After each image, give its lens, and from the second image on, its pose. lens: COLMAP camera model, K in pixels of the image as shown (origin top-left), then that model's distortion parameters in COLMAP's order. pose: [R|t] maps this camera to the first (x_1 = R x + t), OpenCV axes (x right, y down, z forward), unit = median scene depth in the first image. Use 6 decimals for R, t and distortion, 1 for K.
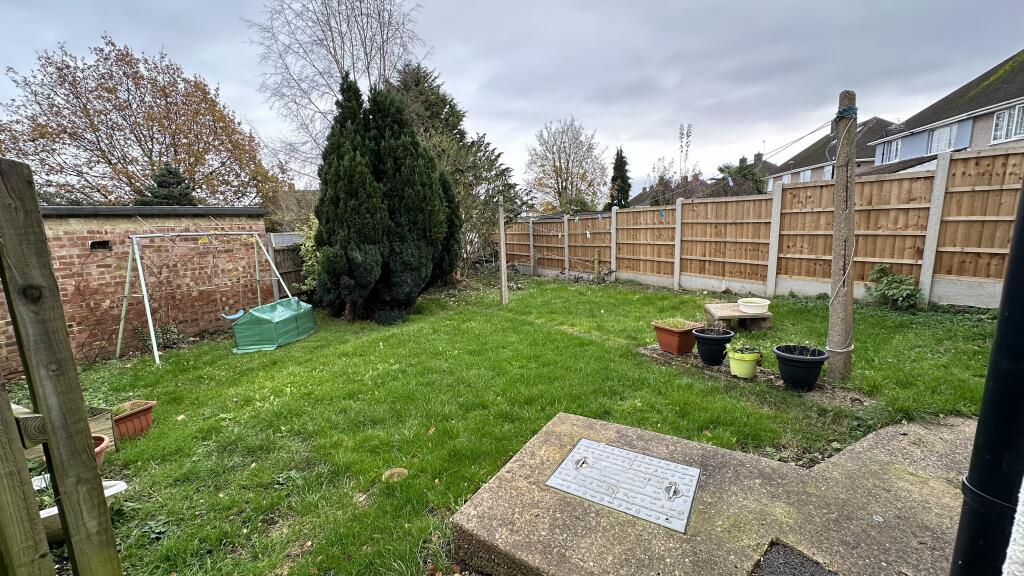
lens RADIAL K [[411.4, 0, 511.7], [0, 411.4, 288.1], [0, 0, 1]] dist [-0.000148, 0.000146]
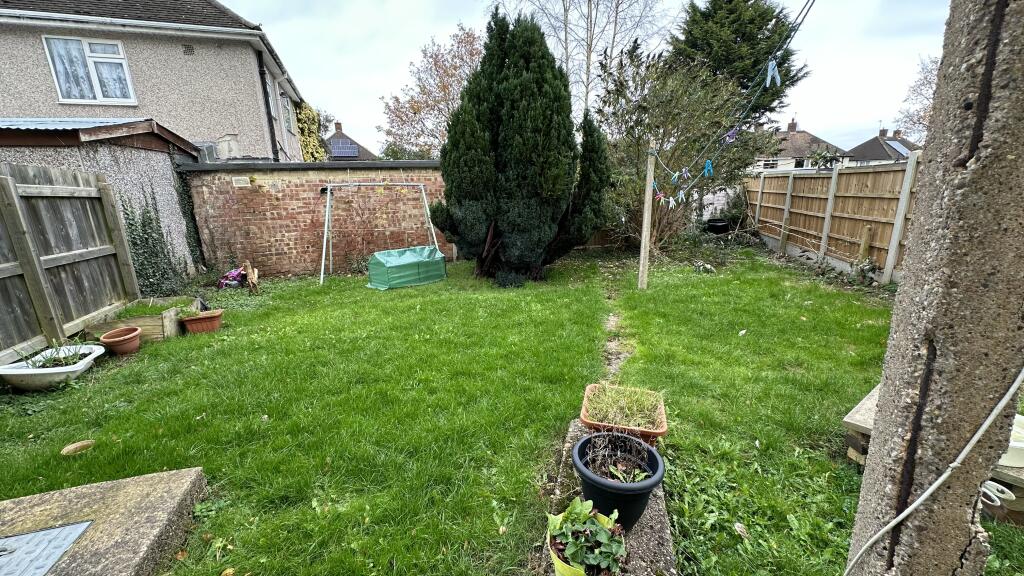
lens RADIAL K [[411.4, 0, 515.1], [0, 411.4, 287.7], [0, 0, 1]] dist [-0.000148, 0.000146]
pose [[0.738557, 0.189137, -0.647118, 0.346562], [-0.113736, 0.981039, 0.156926, -0.063147], [0.664528, -0.042298, 0.746065, 0.325165]]
